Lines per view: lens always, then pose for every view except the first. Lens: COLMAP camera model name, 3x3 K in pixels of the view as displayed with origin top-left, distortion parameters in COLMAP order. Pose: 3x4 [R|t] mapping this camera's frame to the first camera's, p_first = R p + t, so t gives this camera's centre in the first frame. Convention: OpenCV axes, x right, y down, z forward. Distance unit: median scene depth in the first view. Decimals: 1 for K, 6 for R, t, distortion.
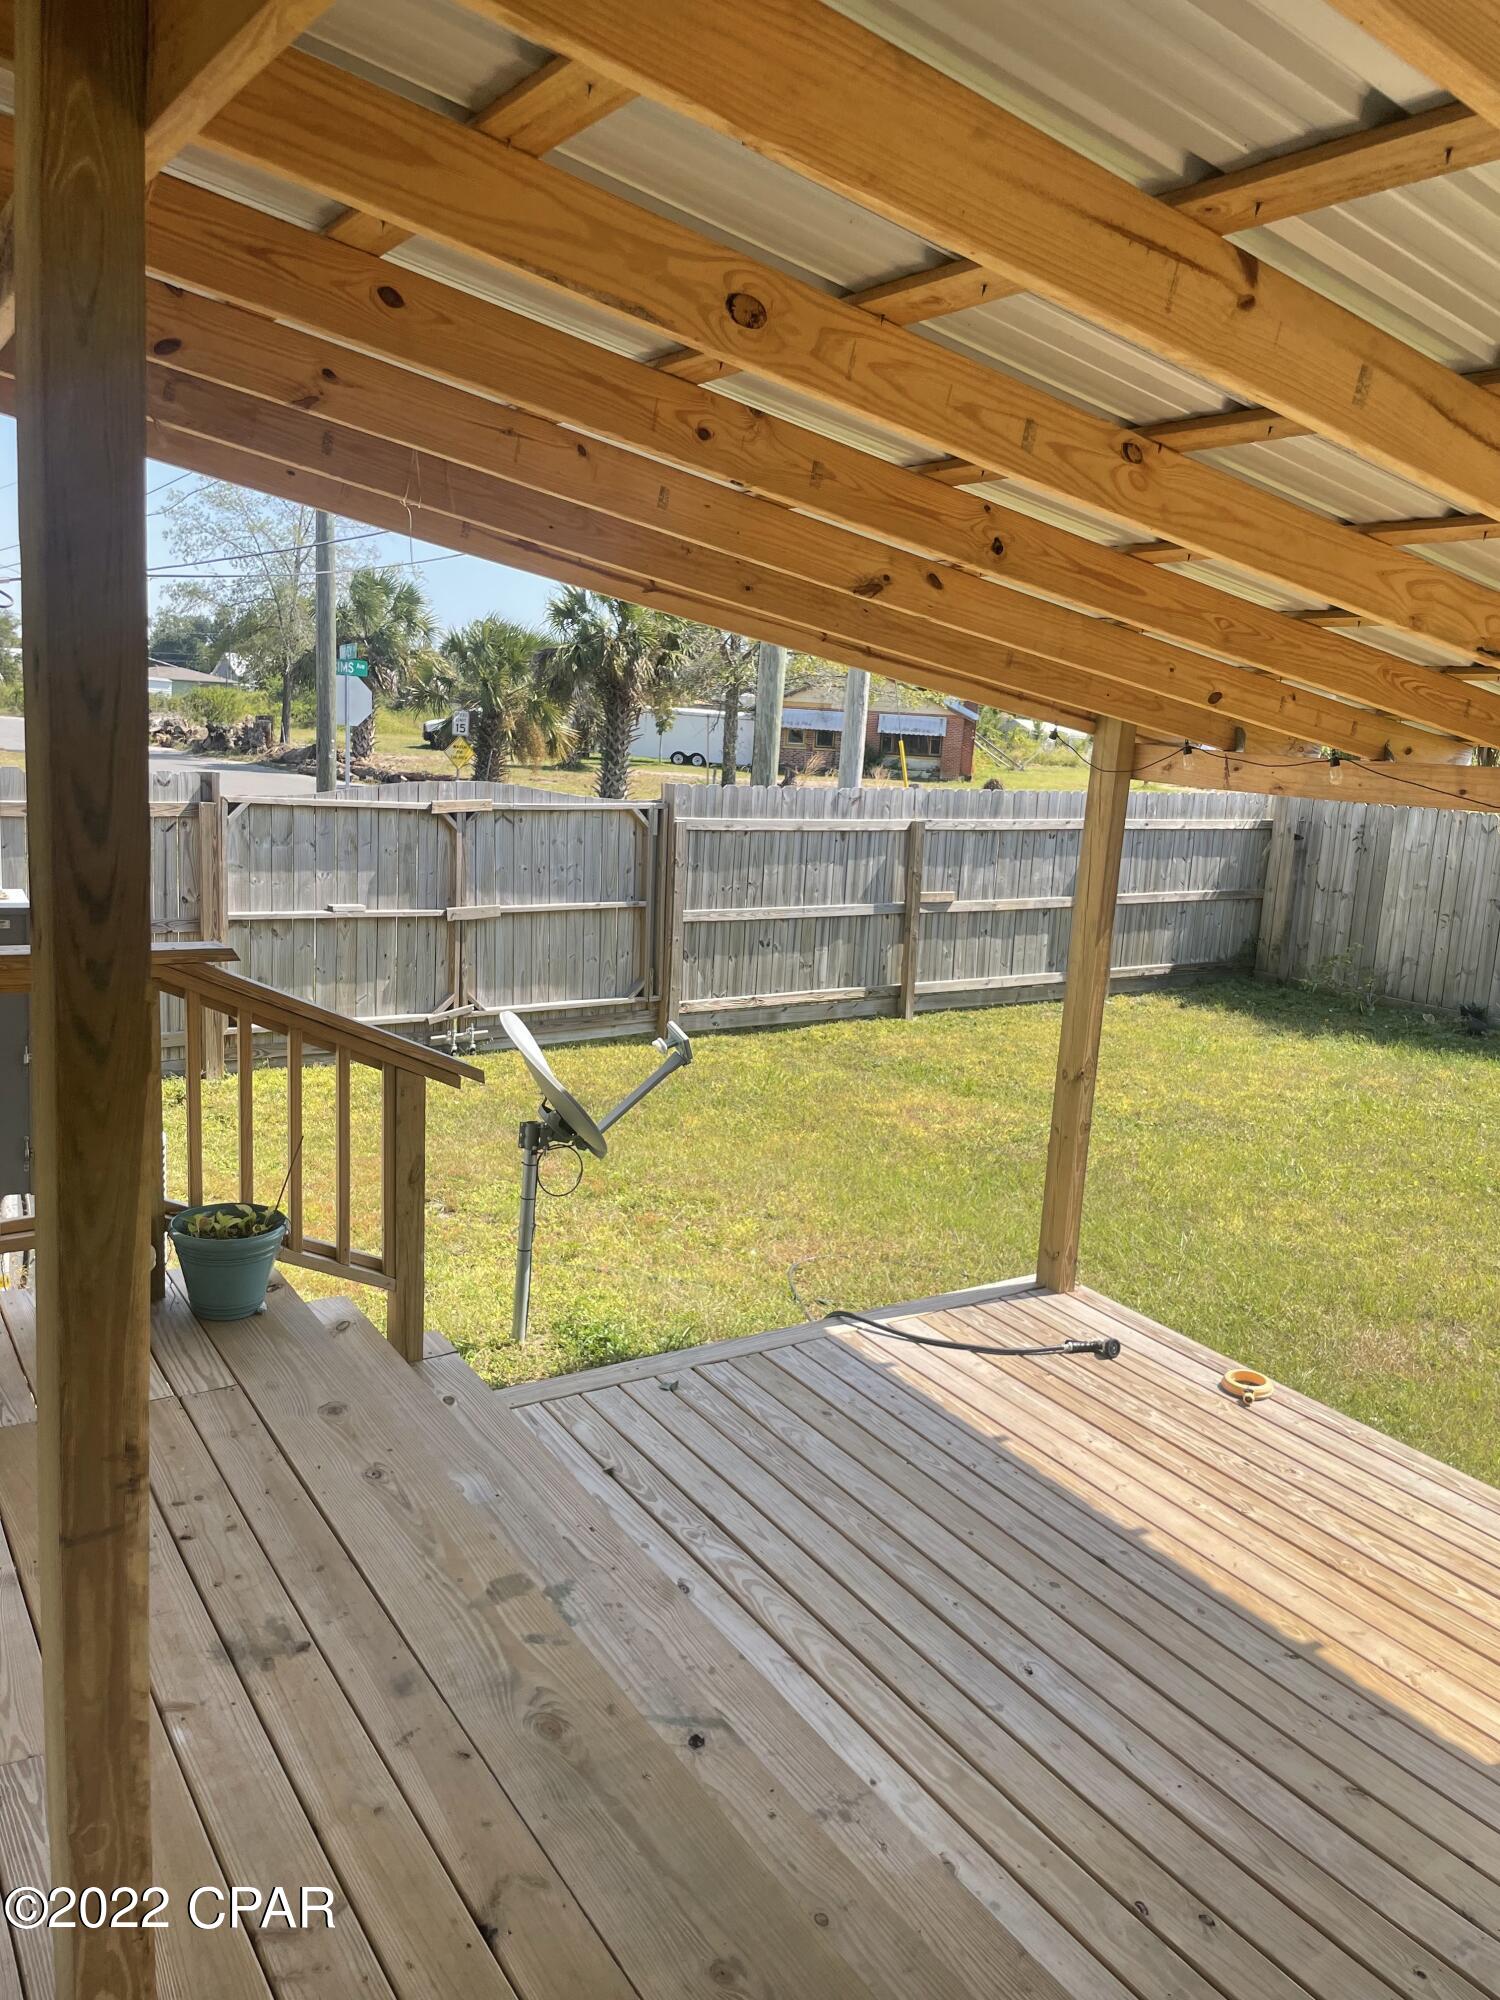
lens RADIAL K [[1515.3, 0, 760.8], [0, 1515.3, 996.8], [0, 0, 1]] dist [0.075775, -0.105547]
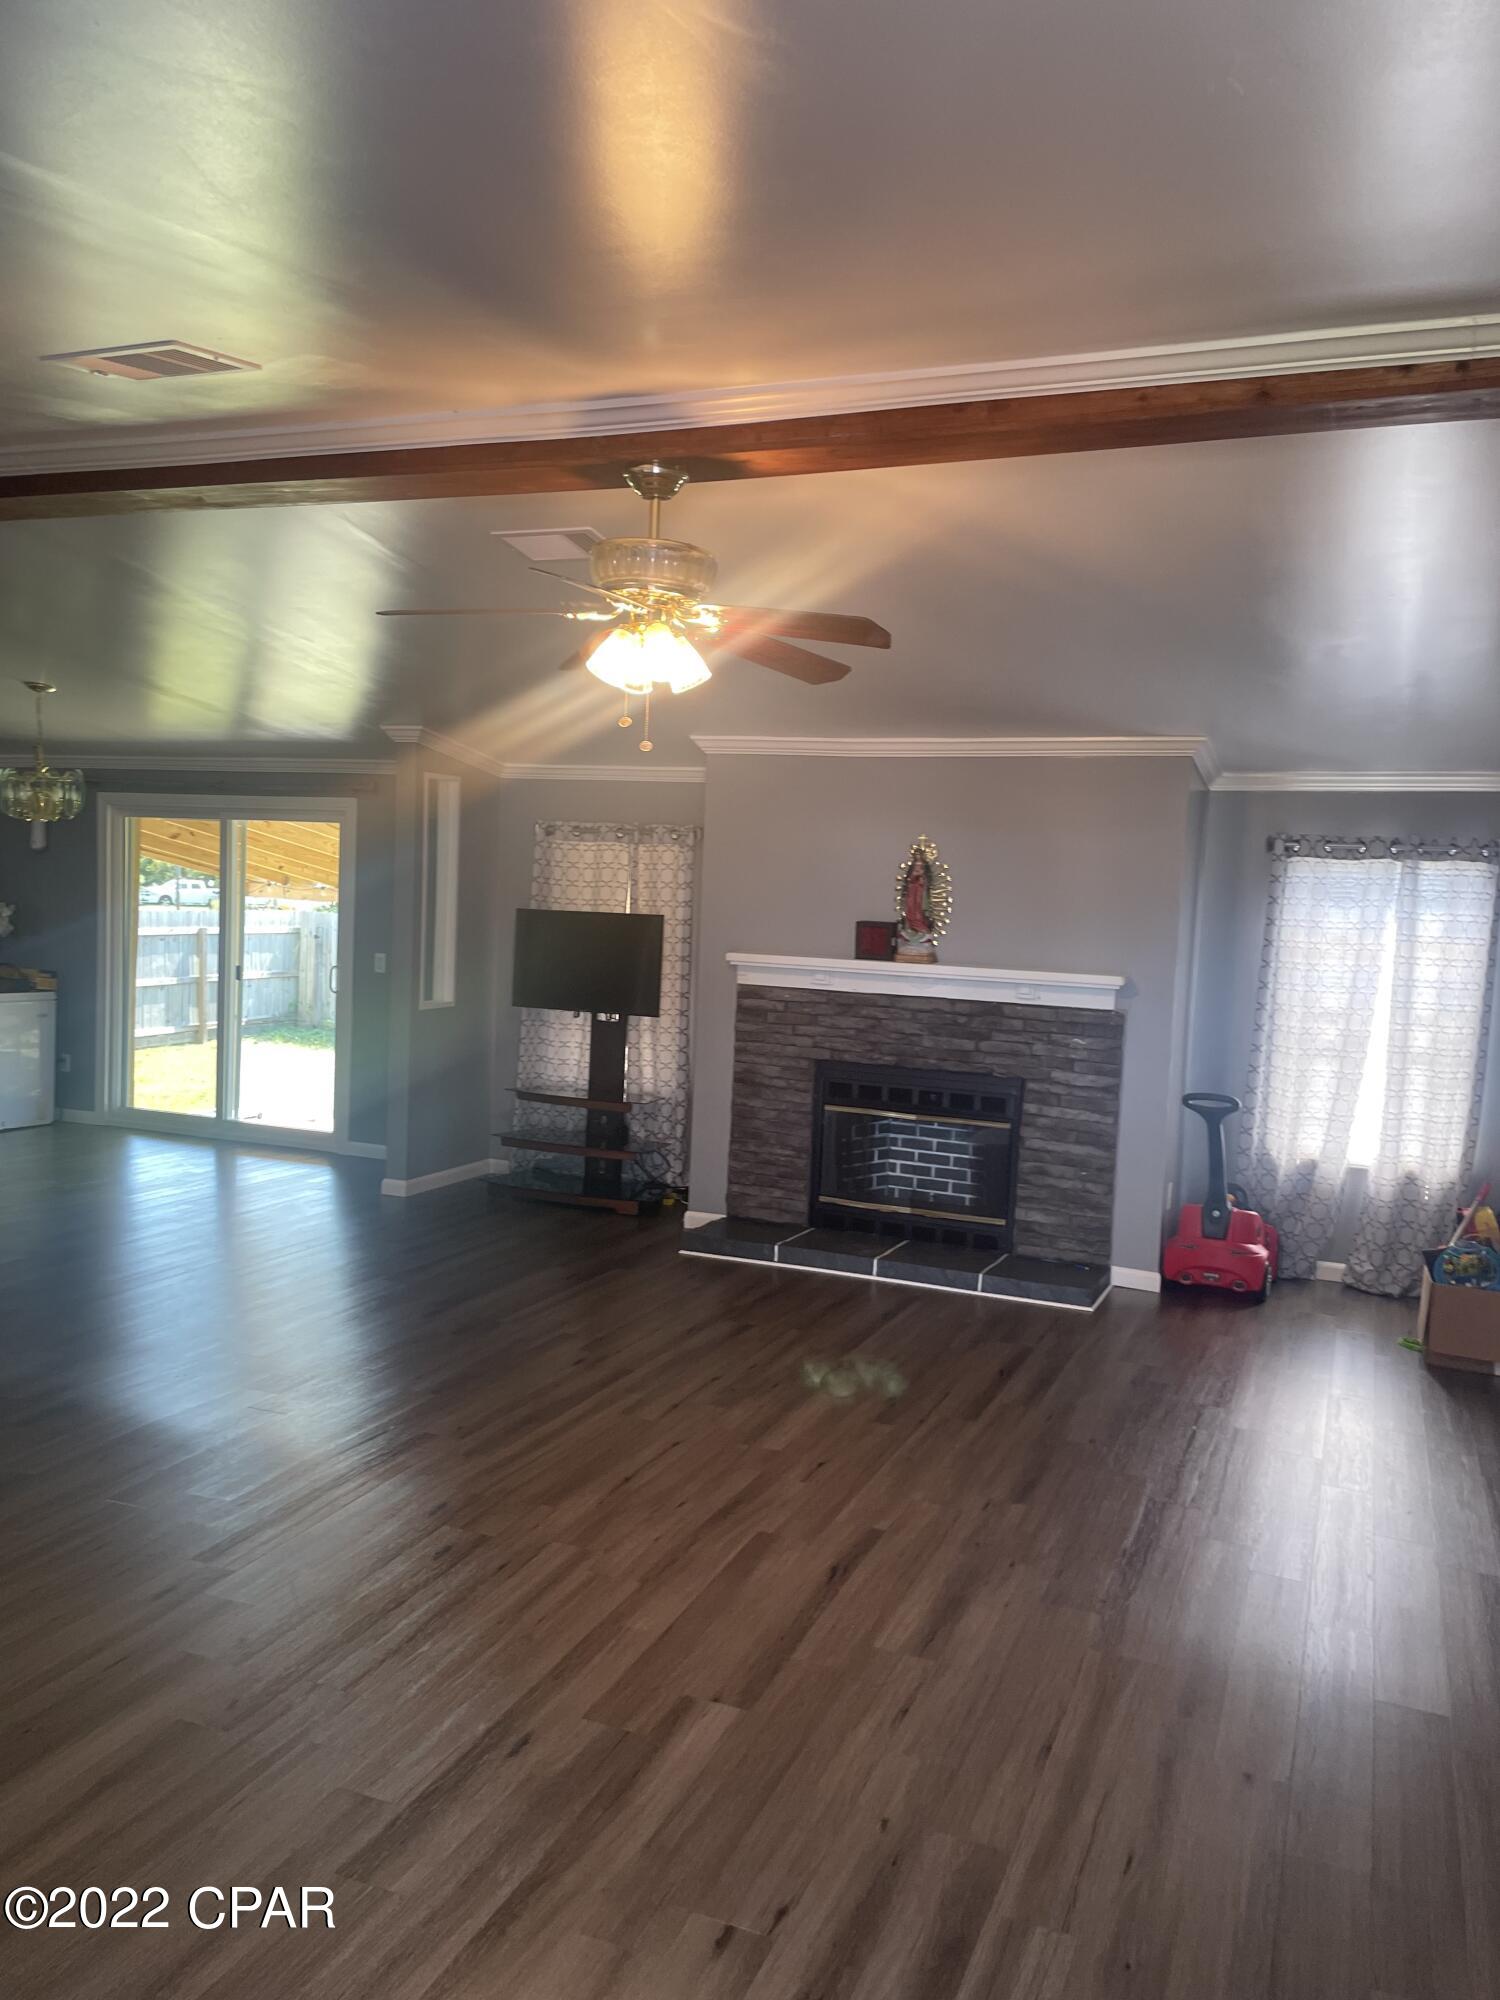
lens RADIAL K [[1515.3, 0, 754.8], [0, 1515.3, 997.9], [0, 0, 1]] dist [0.075775, -0.105547]
pose [[0.816614, -0.058084, 0.574255, -0.207977], [0.106941, 0.992923, -0.051644, 0.096047], [-0.567191, 0.103585, 0.817046, -0.598855]]
